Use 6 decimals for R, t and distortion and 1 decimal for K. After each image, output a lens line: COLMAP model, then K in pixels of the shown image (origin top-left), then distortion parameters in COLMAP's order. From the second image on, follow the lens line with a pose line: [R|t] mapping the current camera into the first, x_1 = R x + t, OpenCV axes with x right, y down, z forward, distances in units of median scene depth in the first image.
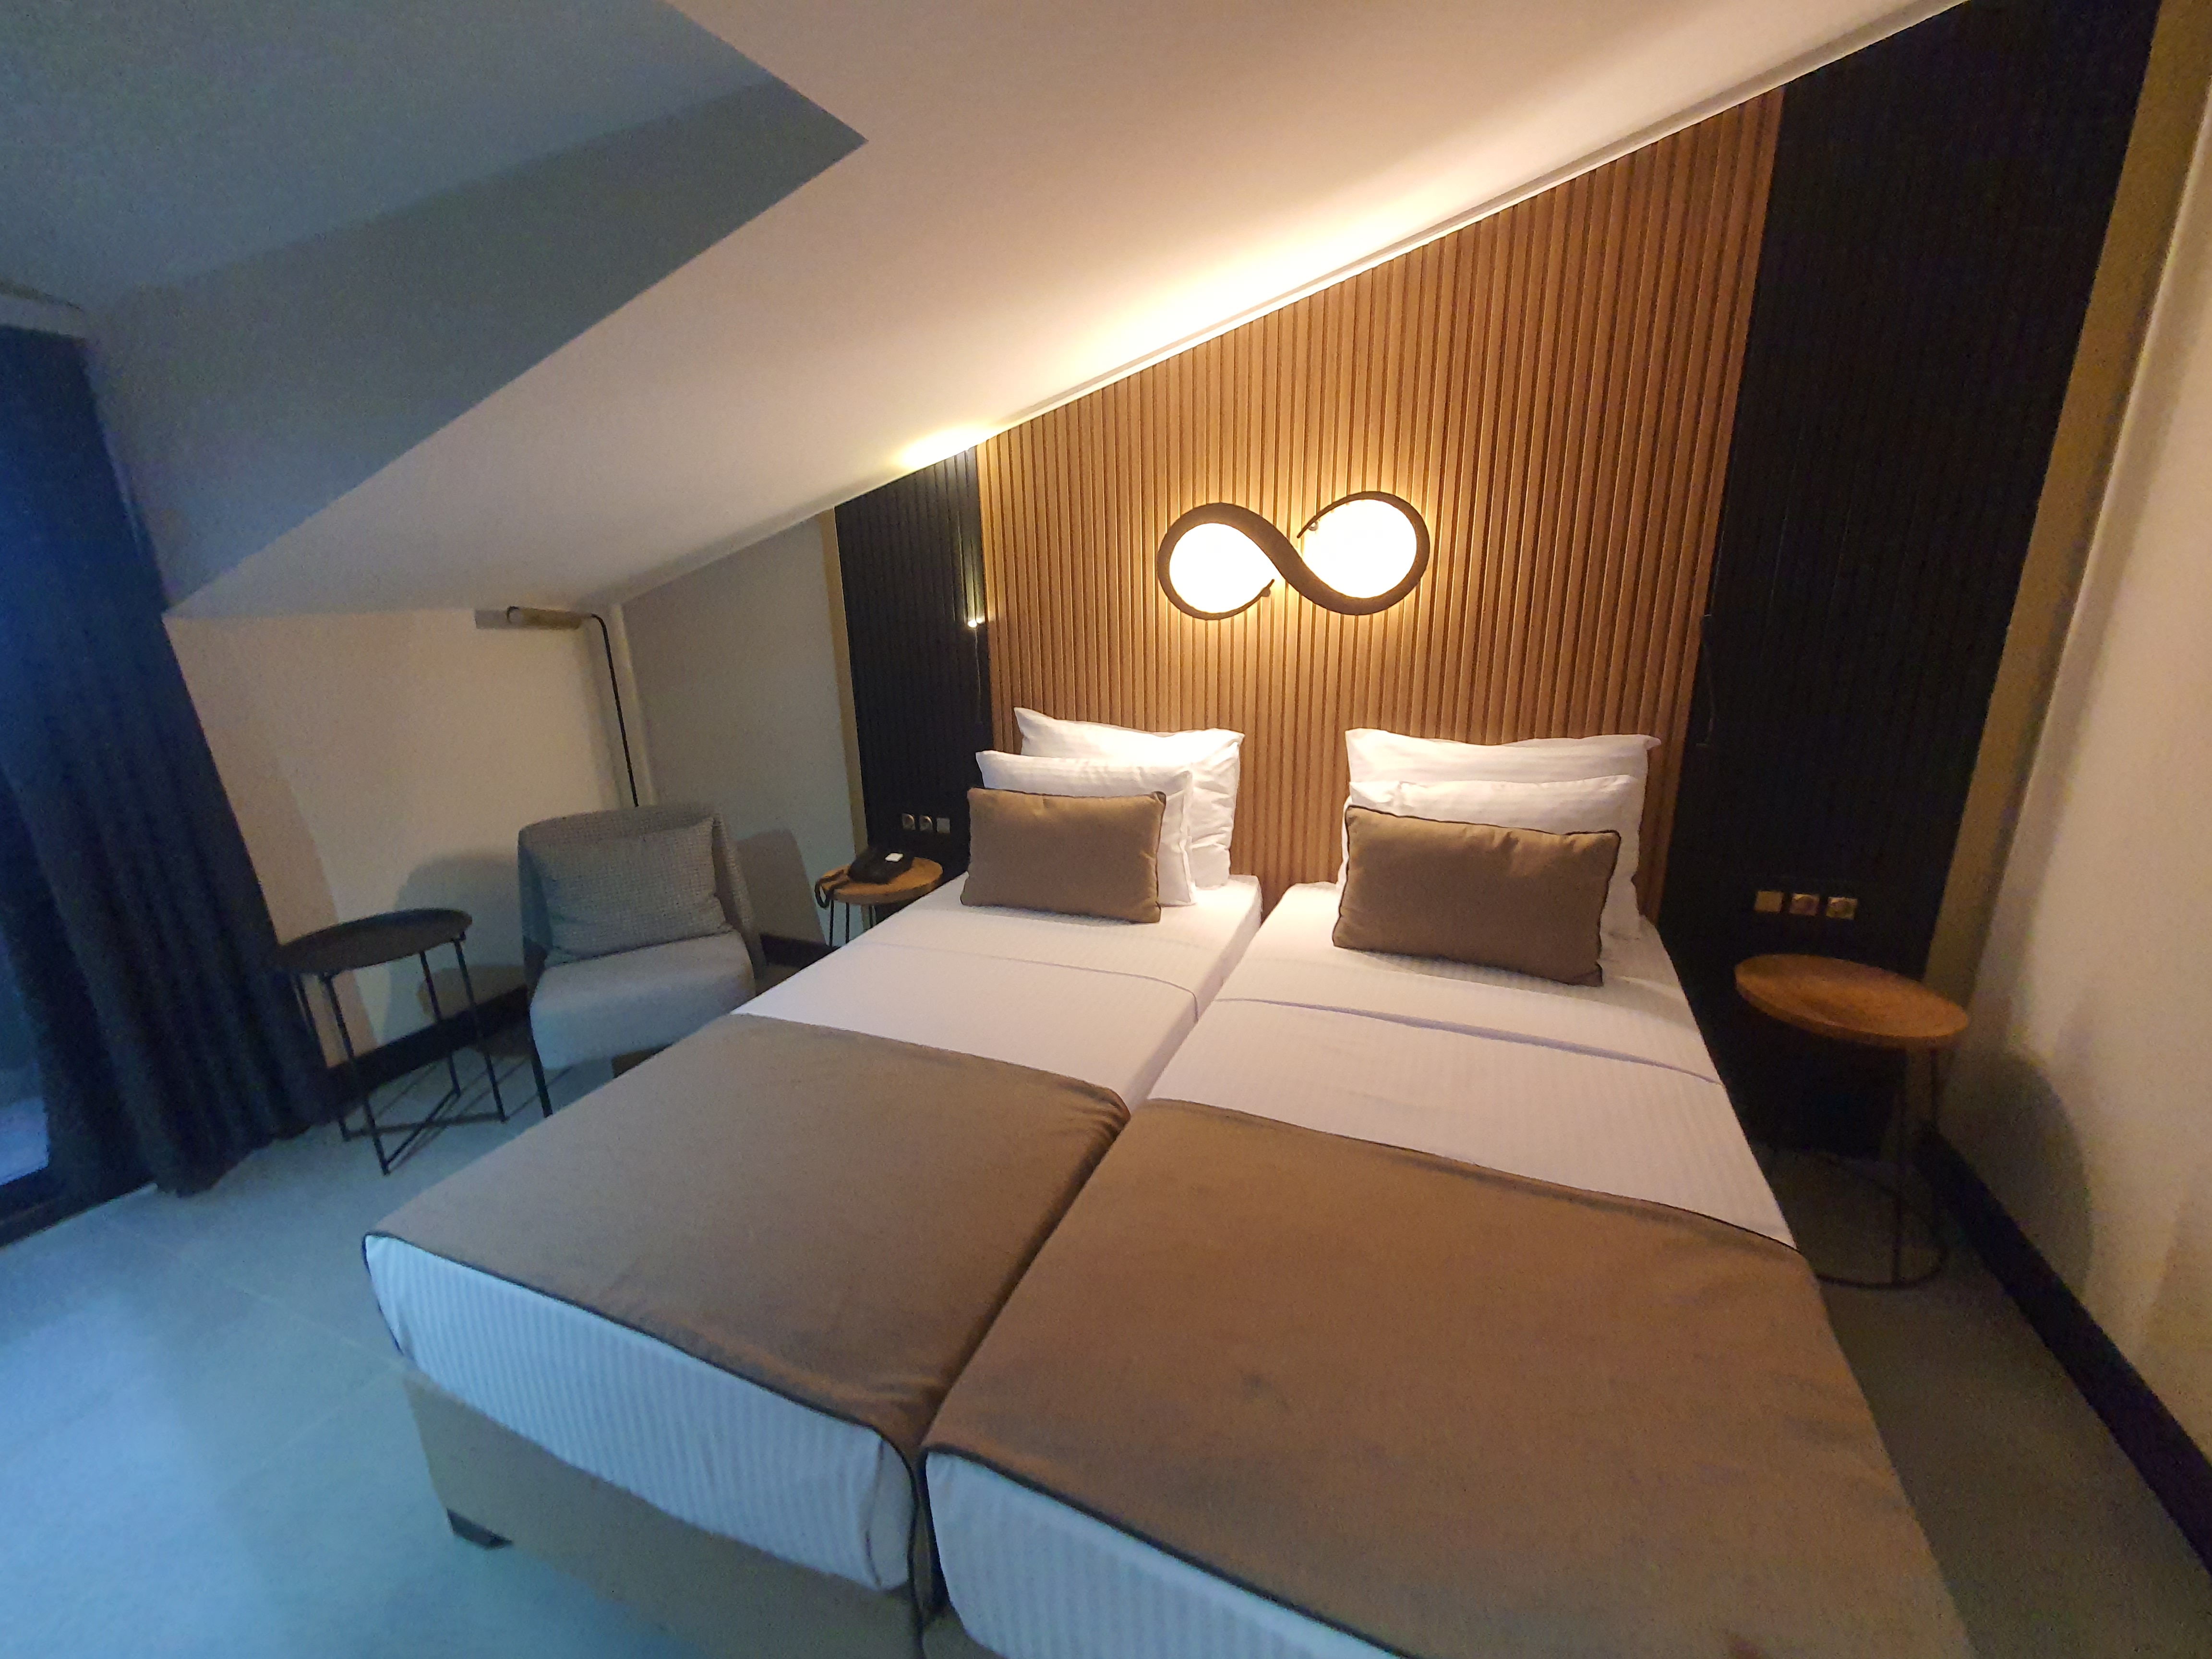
lens RADIAL K [[886.4, 0, 1104.3], [0, 886.4, 829.7], [0, 0, 1]] dist [0.000146, 0.000273]
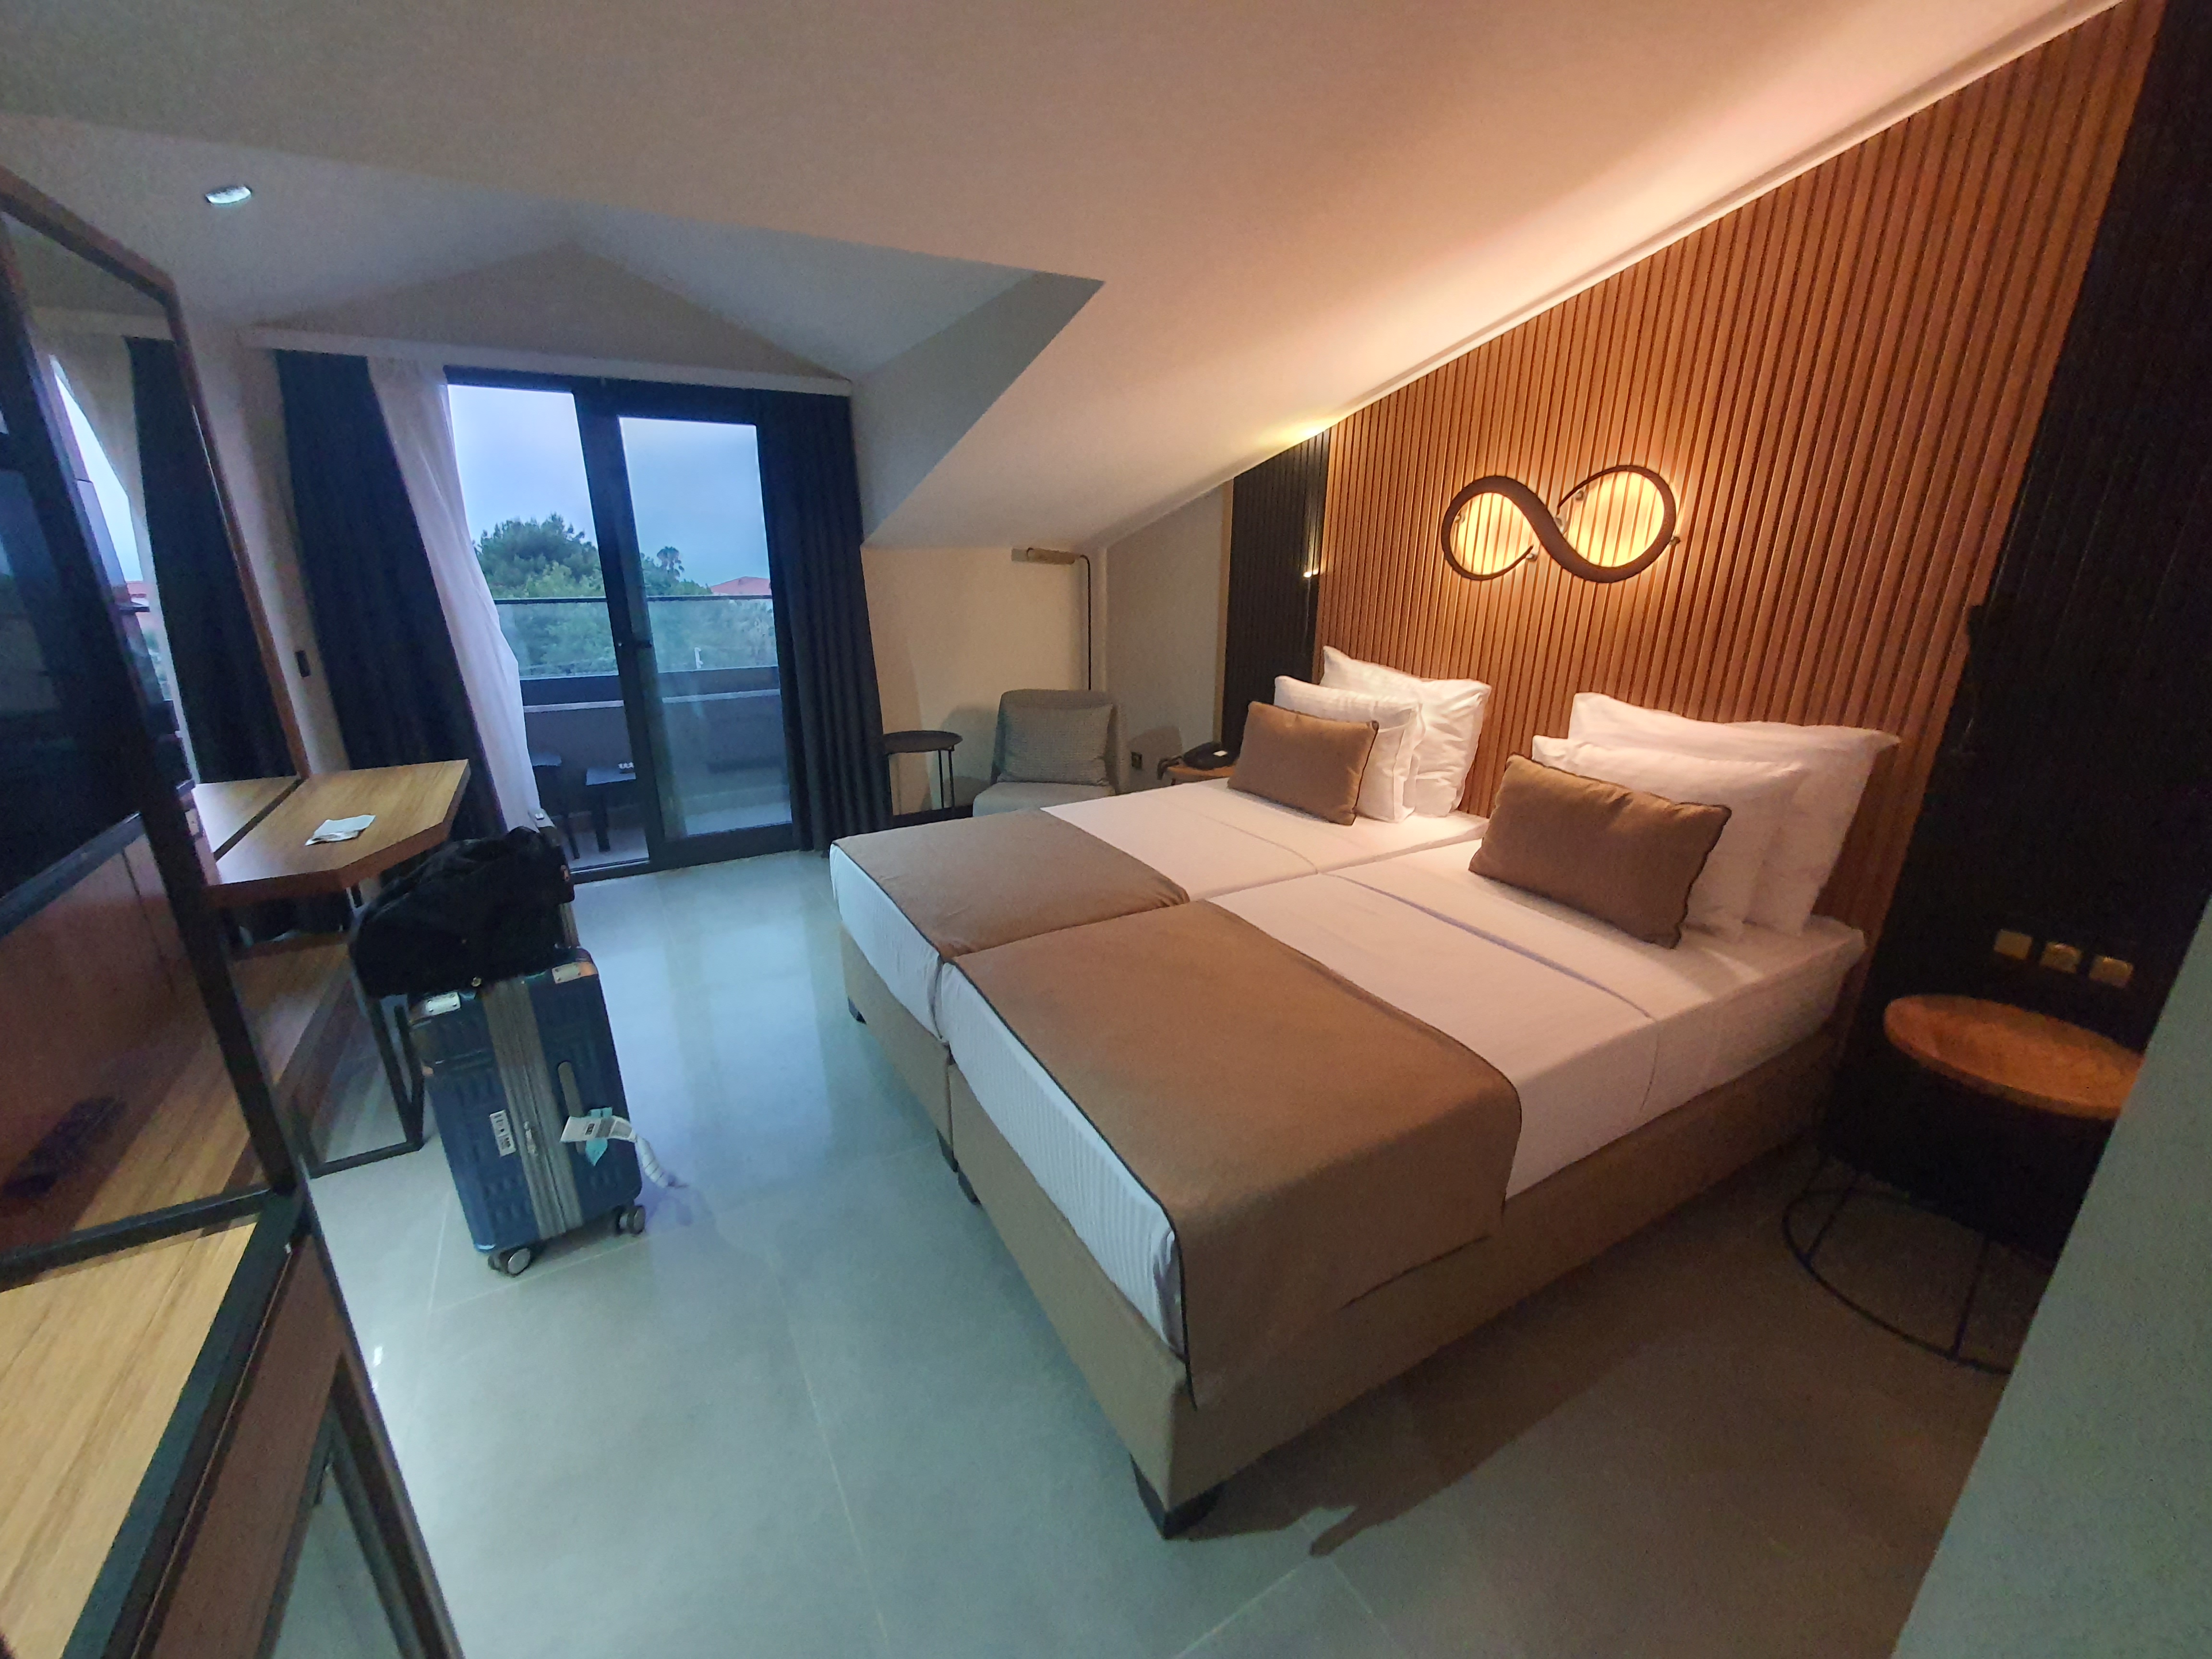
lens RADIAL K [[896.5, 0, 1094.9], [0, 896.5, 835.2], [0, 0, 1]] dist [-0.000878, -0.000089]
pose [[0.795233, 0.217041, -0.566125, 0.486569], [-0.186389, 0.976029, 0.112369, 0.043551], [0.576943, 0.016159, 0.816625, -0.214851]]
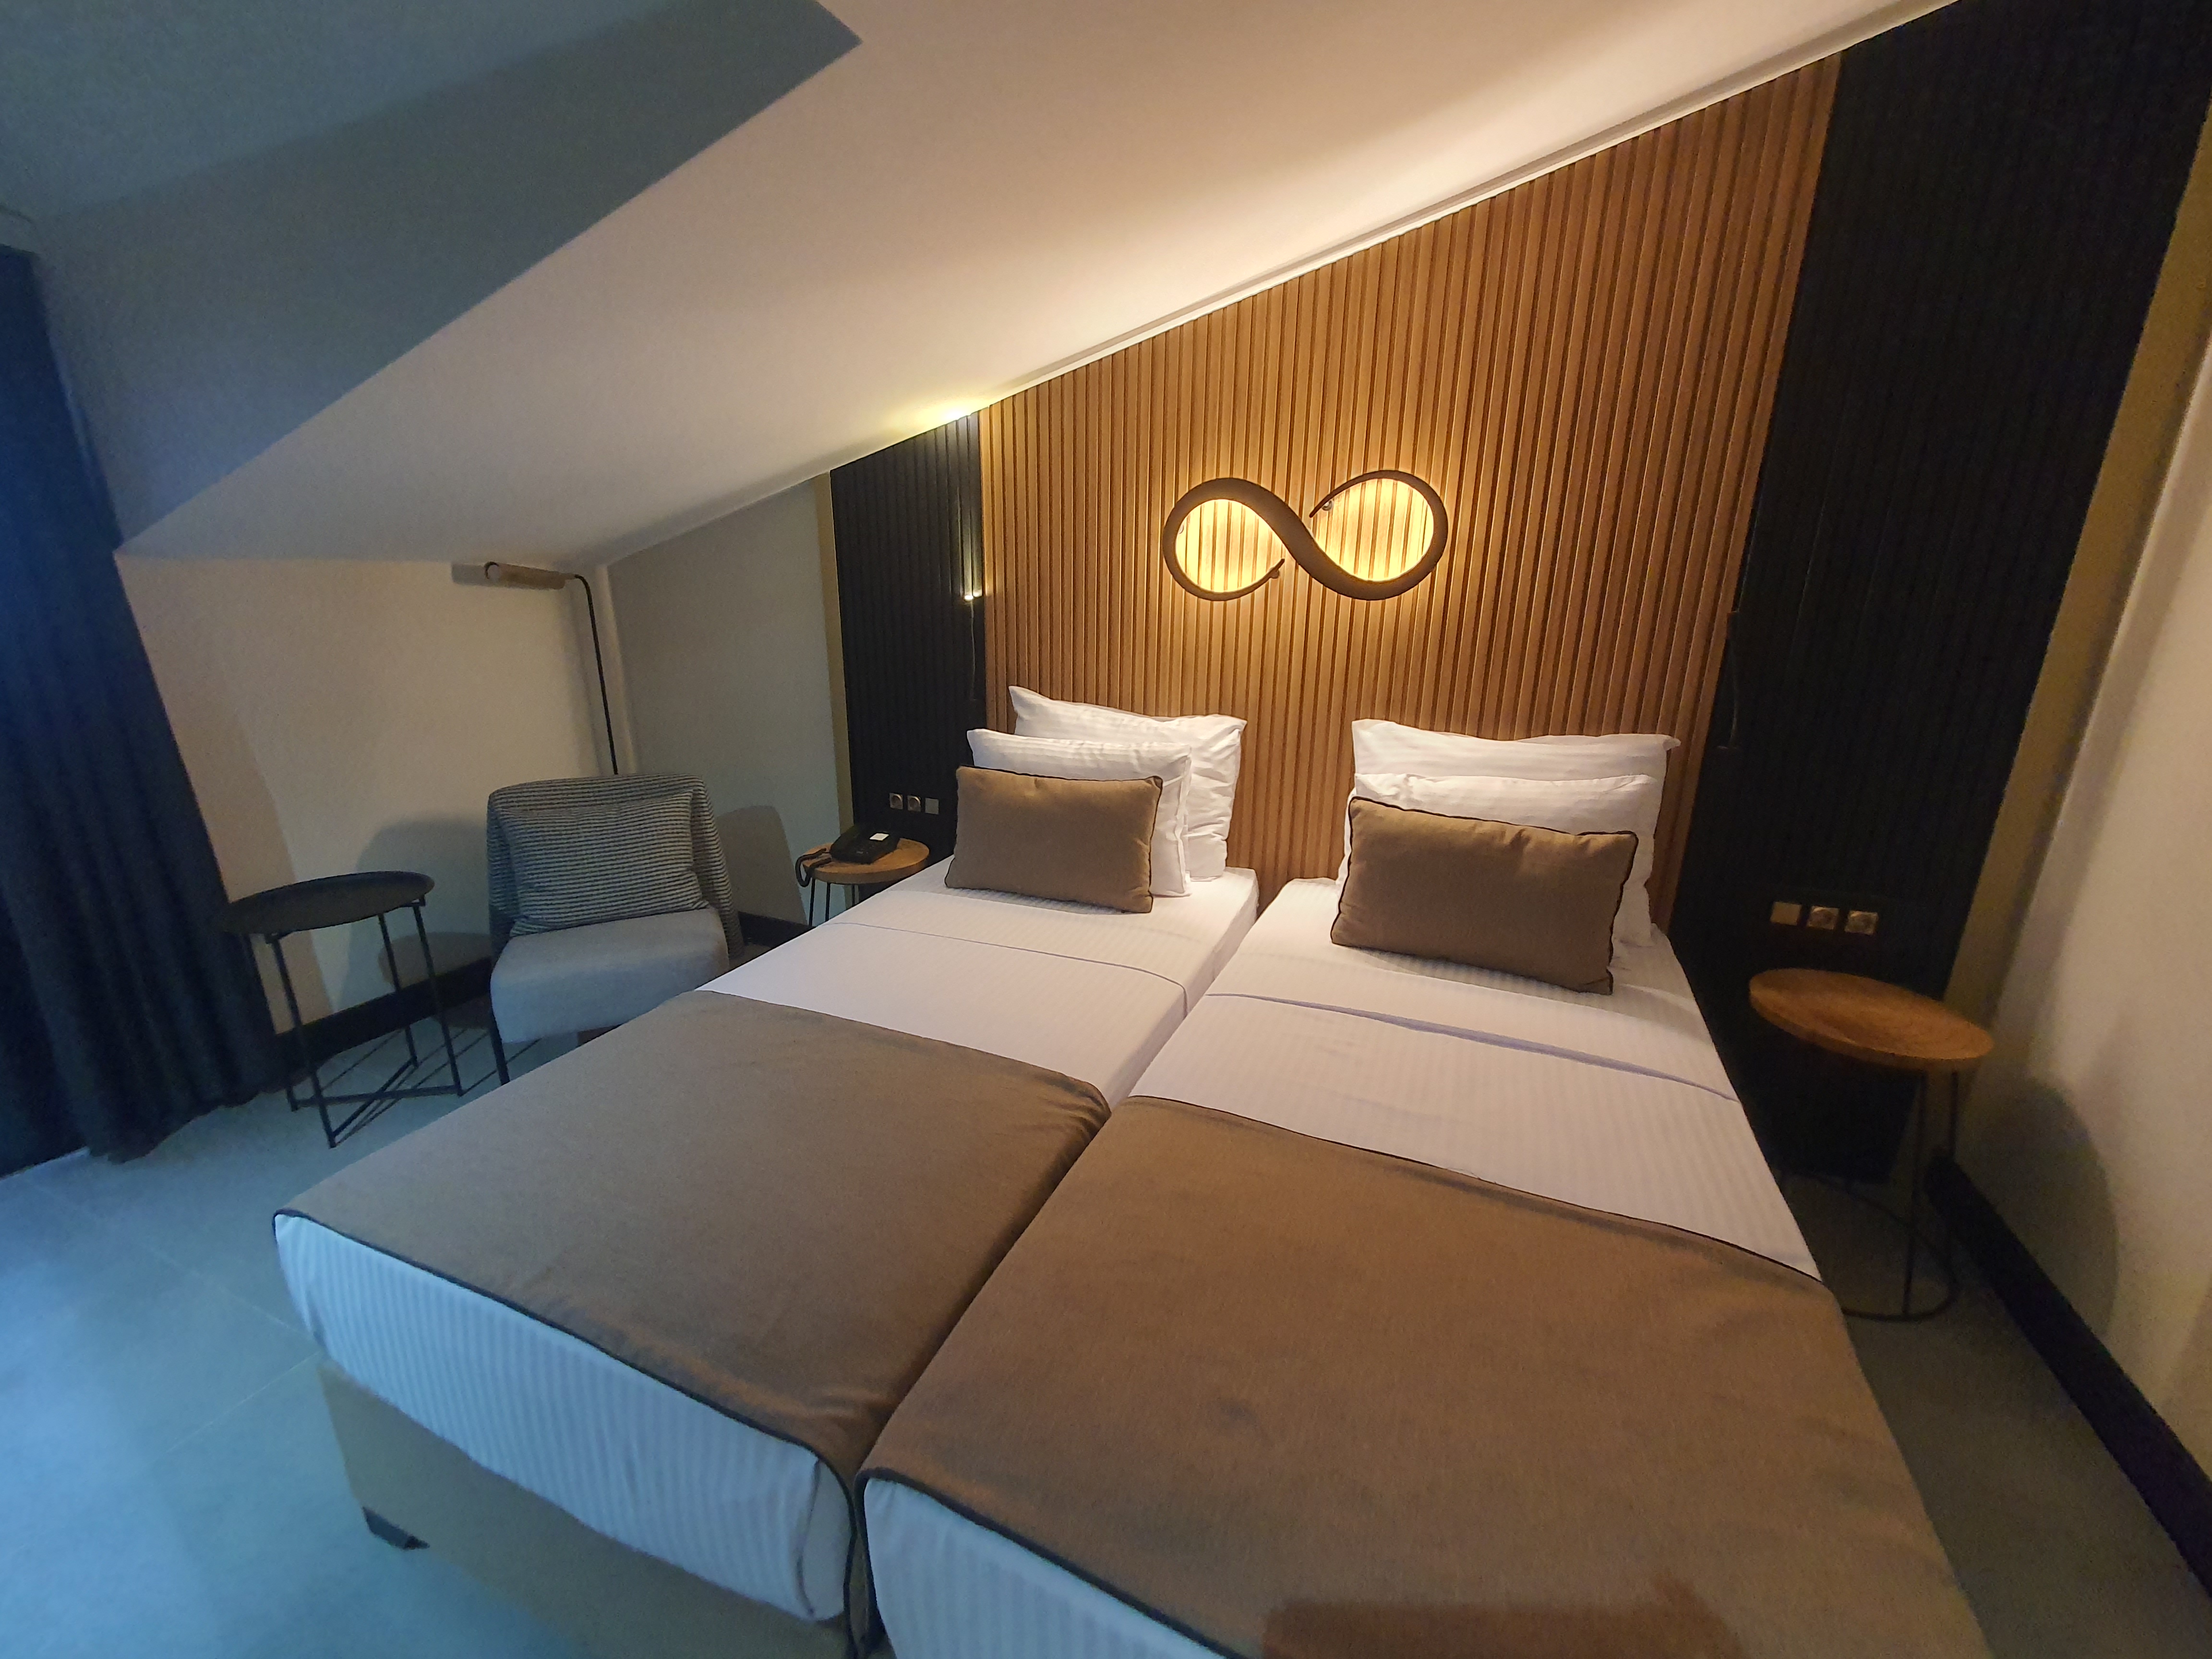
lens RADIAL K [[891.2, 0, 1106.0], [0, 891.2, 829.5], [0, 0, 1]] dist [0.000156, 0.000117]
pose [[0.999311, 0.036801, 0.004730, 0.005861], [-0.036823, 0.999311, 0.004659, 0.012081], [-0.004556, -0.004830, 0.999978, 0.037328]]
